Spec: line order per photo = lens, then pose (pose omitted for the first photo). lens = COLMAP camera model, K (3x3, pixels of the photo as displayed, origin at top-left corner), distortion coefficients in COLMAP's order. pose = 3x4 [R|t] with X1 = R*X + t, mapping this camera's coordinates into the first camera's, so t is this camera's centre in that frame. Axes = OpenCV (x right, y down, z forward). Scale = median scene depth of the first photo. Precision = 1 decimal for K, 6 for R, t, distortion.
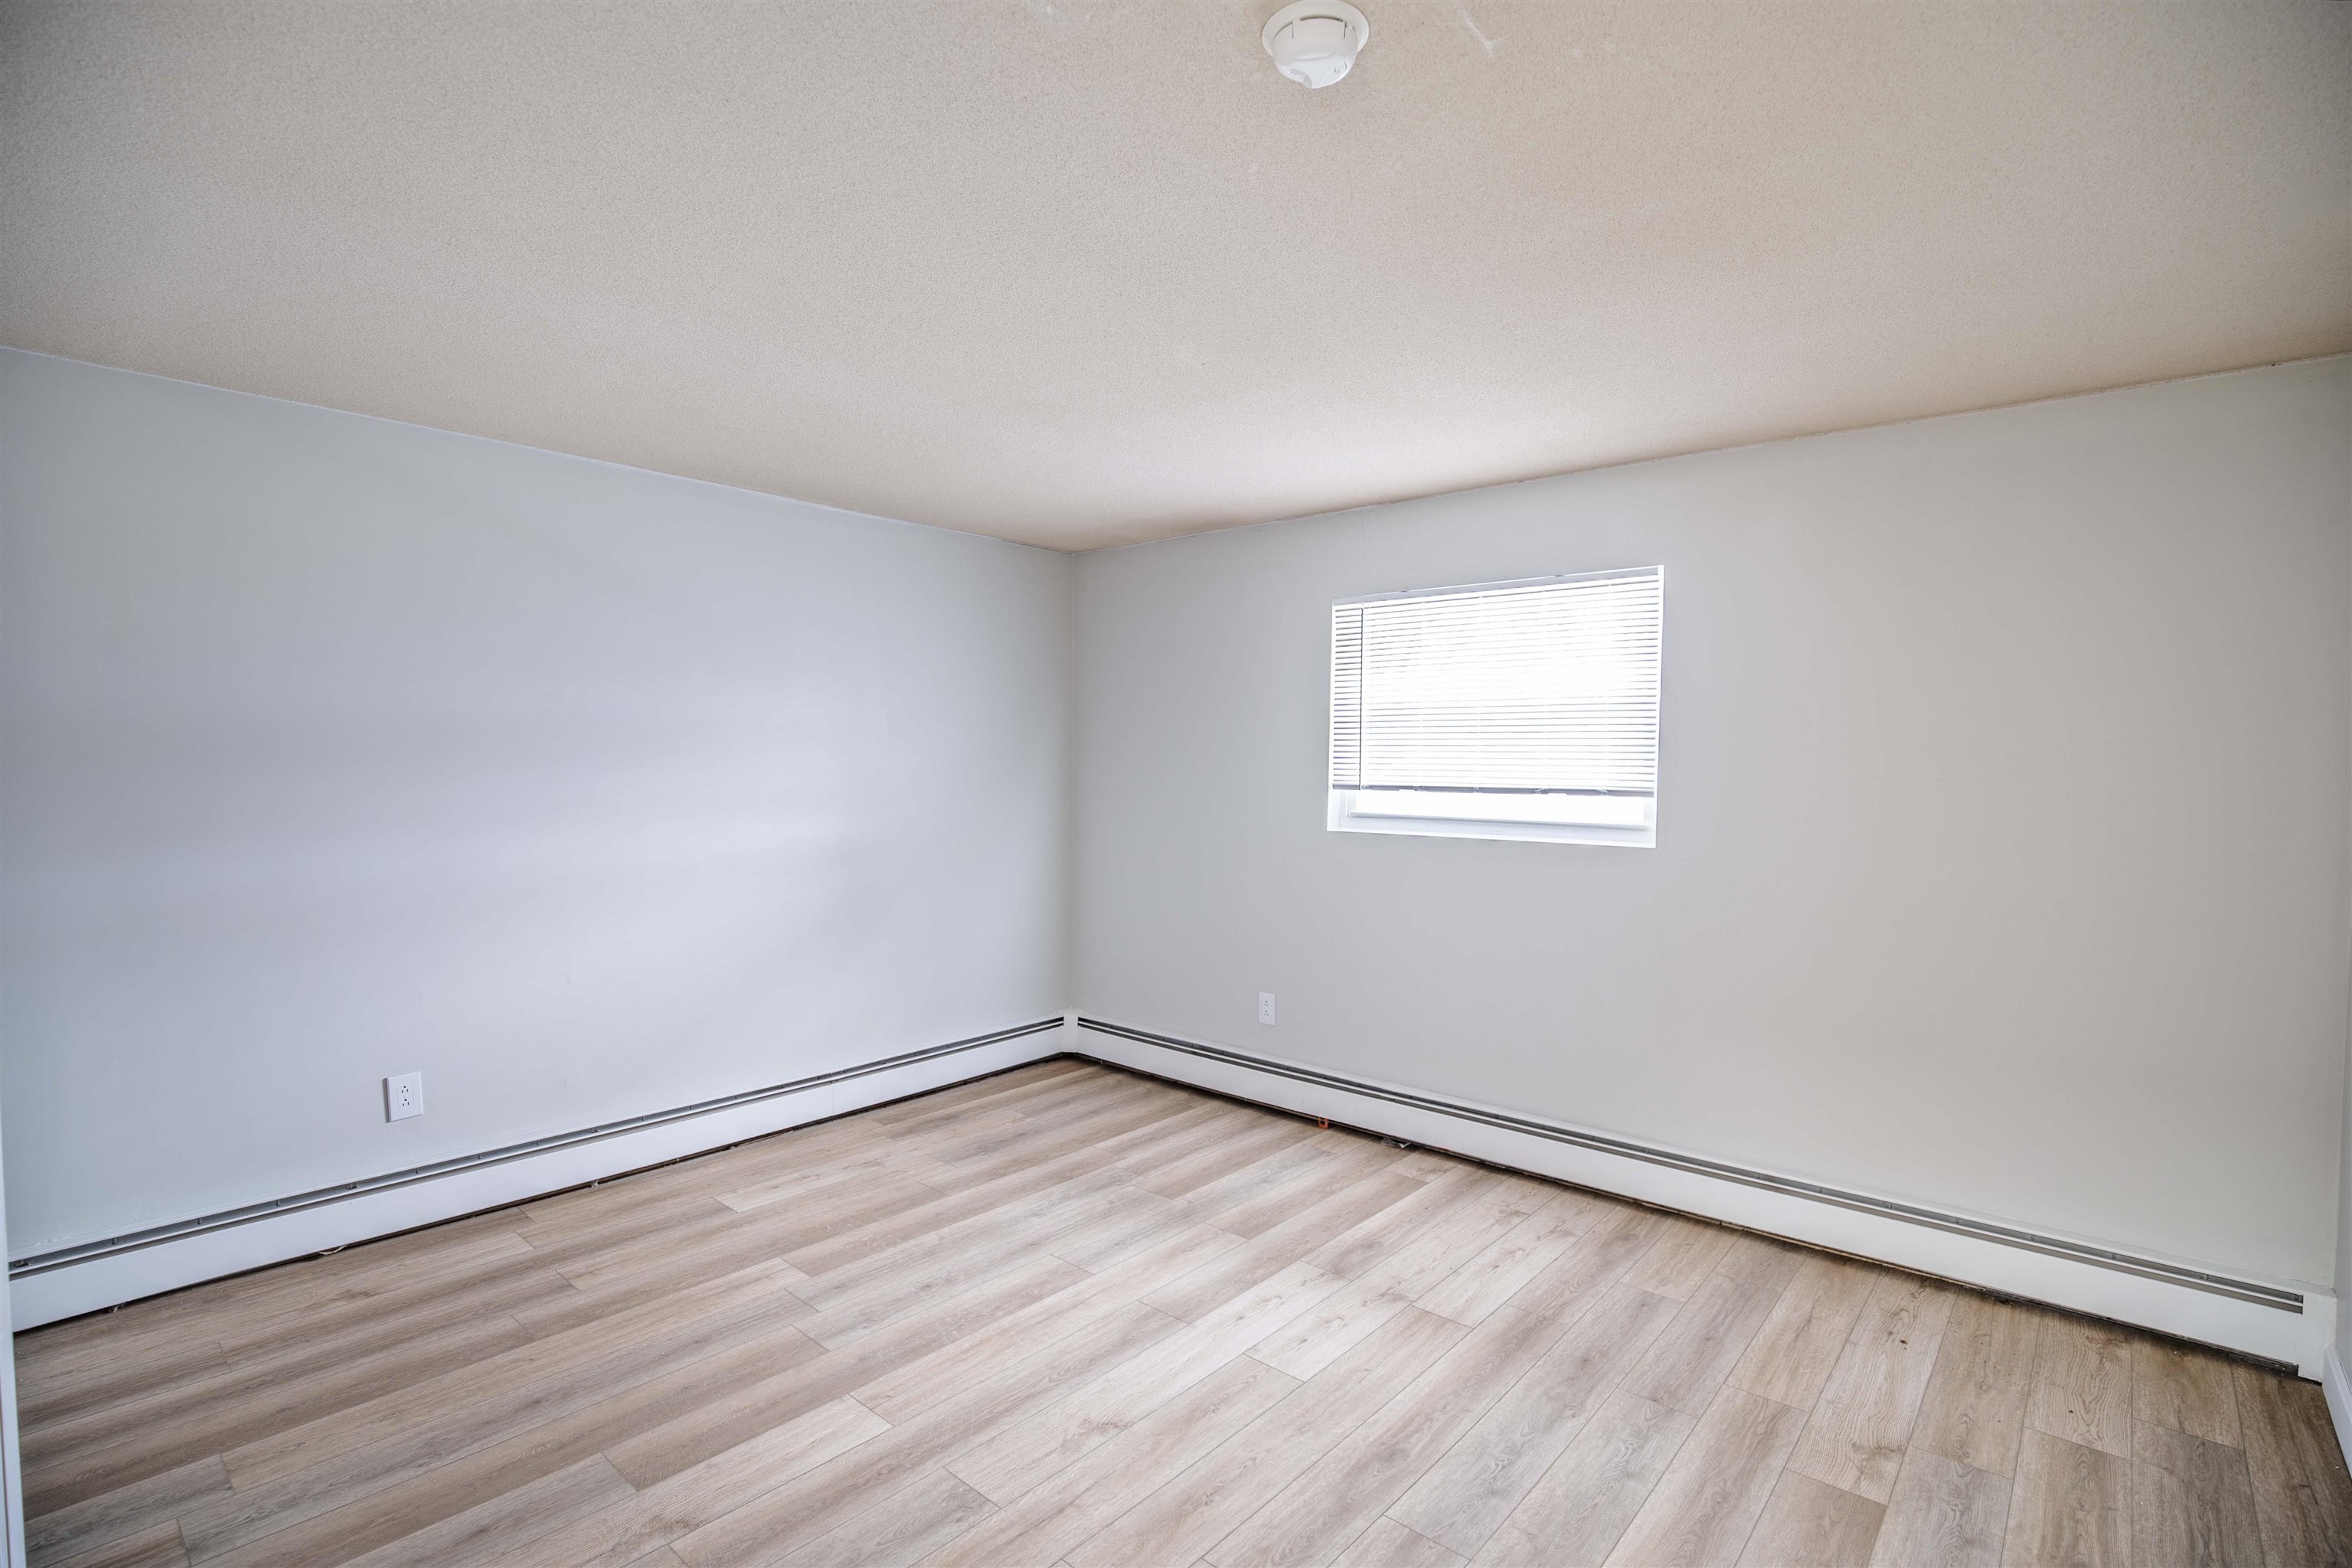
lens RADIAL K [[1110.5, 0, 1172.0], [0, 1110.5, 776.0], [0, 0, 1]] dist [-0.001085, 0.000046]
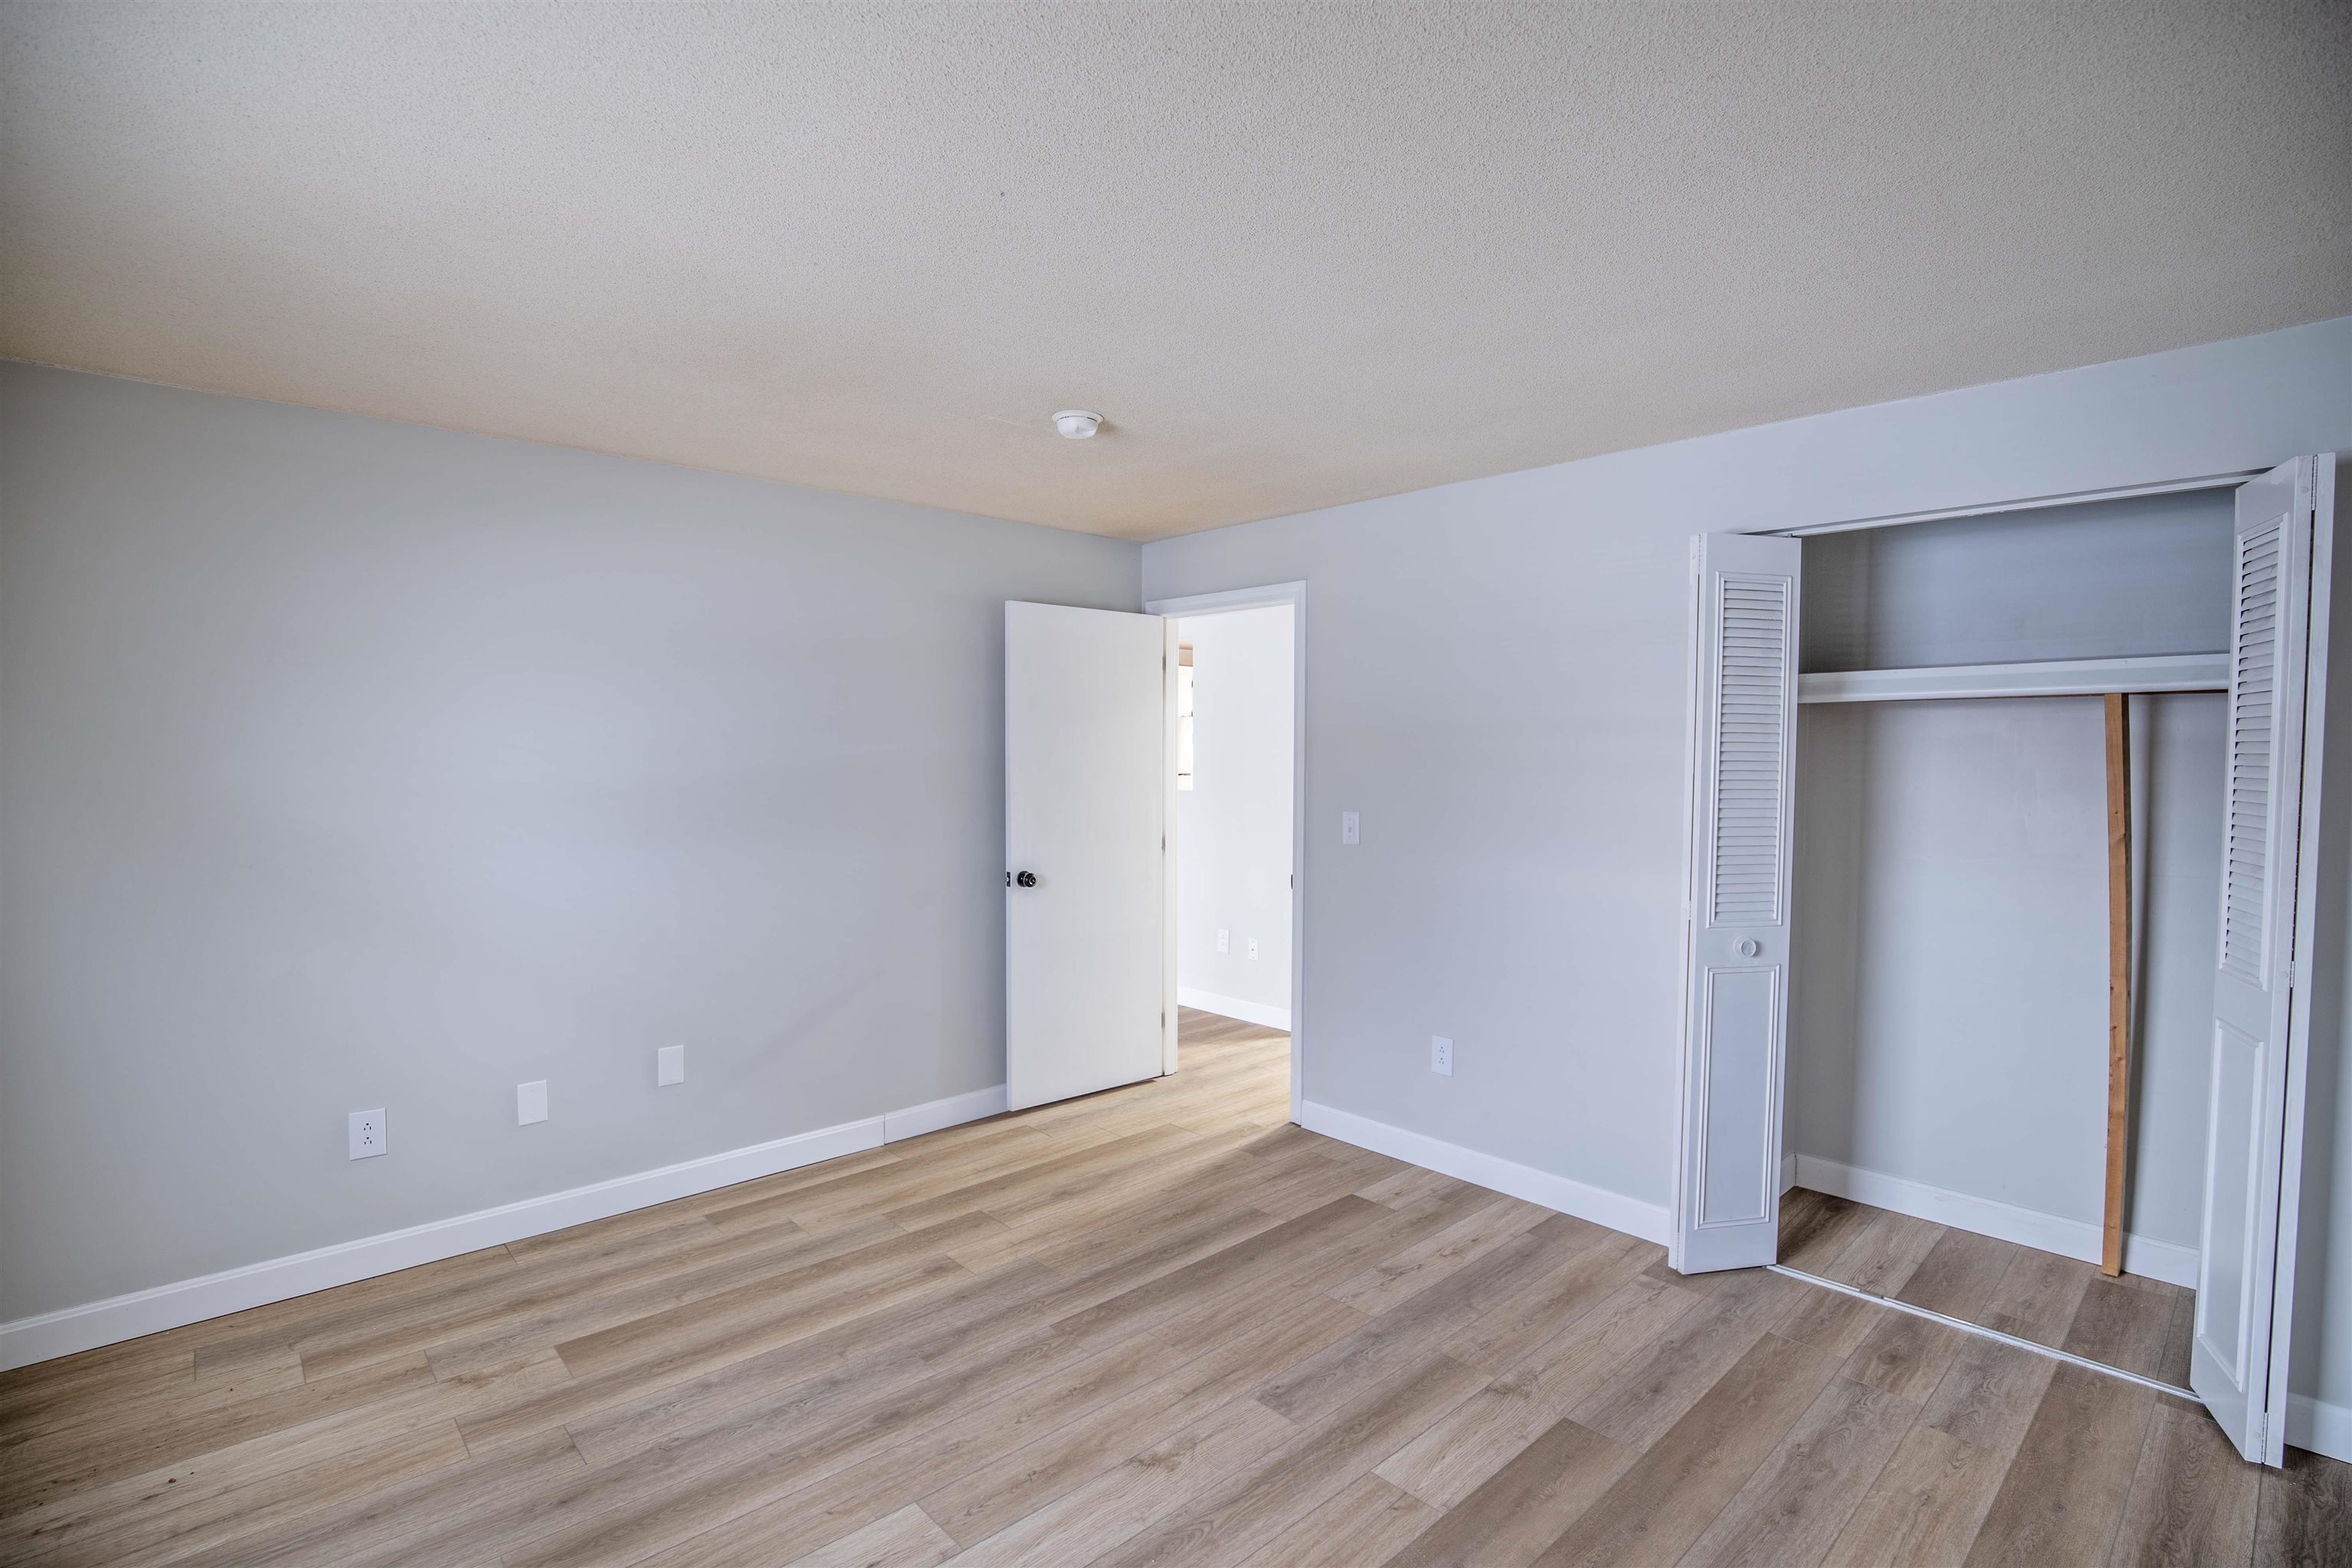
lens RADIAL K [[1110.5, 0, 1181.4], [0, 1110.5, 786.1], [0, 0, 1]] dist [-0.001085, 0.000046]
pose [[-0.995190, -0.011454, 0.097296, -0.180122], [-0.006073, 0.998445, 0.055421, -0.060136], [-0.097780, 0.054563, -0.993711, 2.005672]]
